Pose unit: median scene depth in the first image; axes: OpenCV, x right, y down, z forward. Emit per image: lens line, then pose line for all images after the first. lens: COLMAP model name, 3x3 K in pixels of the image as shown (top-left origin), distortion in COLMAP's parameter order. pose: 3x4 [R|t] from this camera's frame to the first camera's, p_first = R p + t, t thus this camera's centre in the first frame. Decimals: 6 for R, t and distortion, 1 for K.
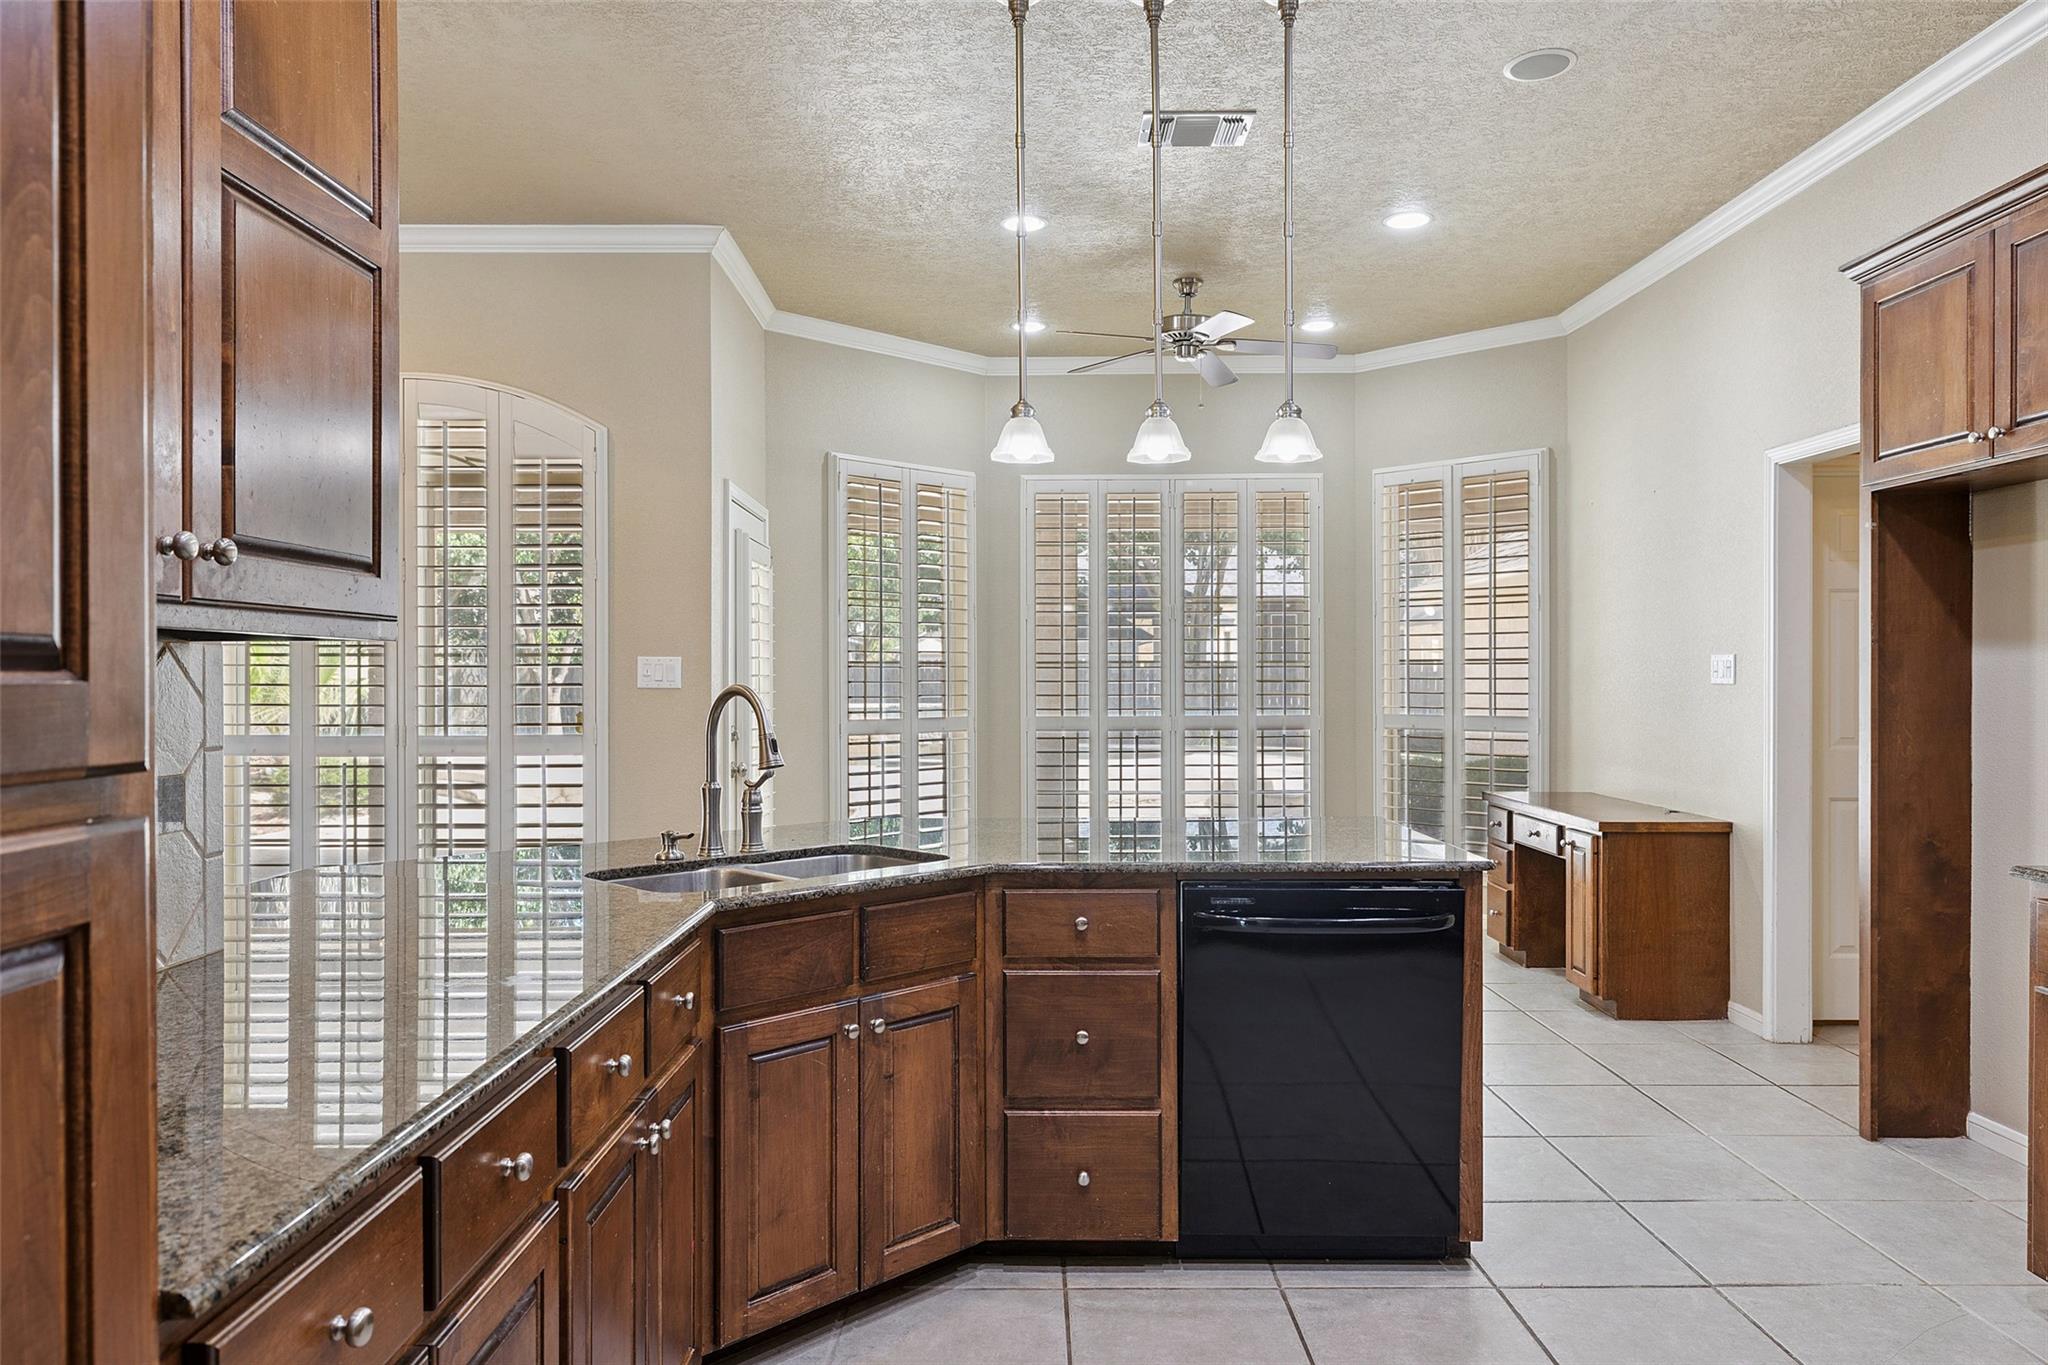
lens RADIAL K [[1296.6, 0, 1031.8], [0, 1296.6, 682.0], [0, 0, 1]] dist [0.000764, 0.001162]
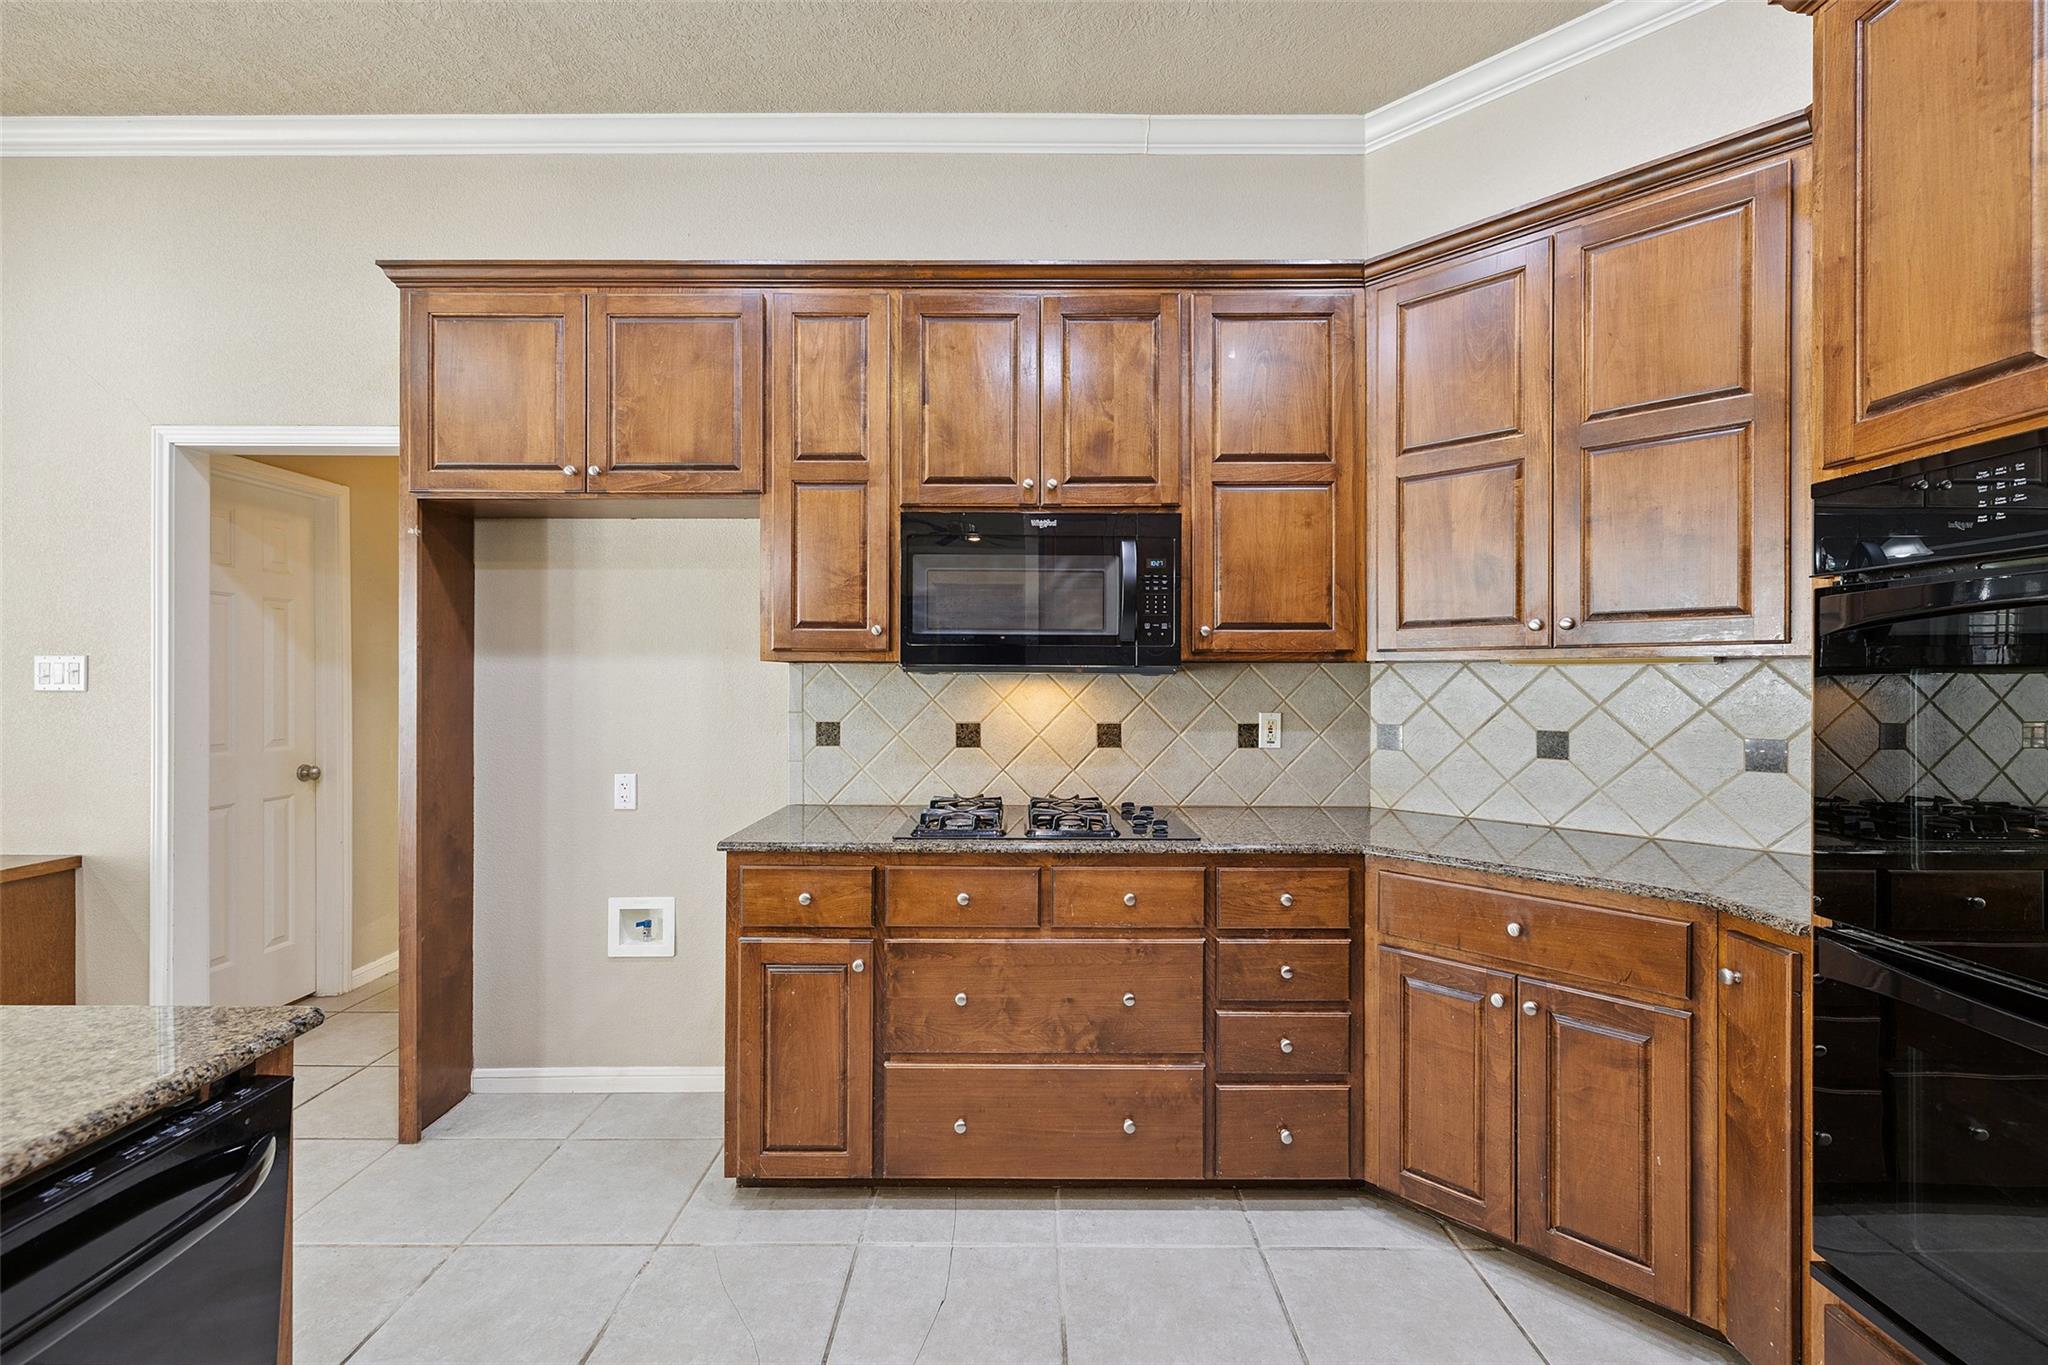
lens RADIAL K [[864.9, 0, 1025.2], [0, 864.9, 676.8], [0, 0, 1]] dist [-0.000589, 0.000929]
pose [[0.012212, 0.000687, 0.999925, -0.018780], [0.006320, 0.999980, -0.000764, -0.004628], [-0.999905, 0.006329, 0.012207, 0.512434]]
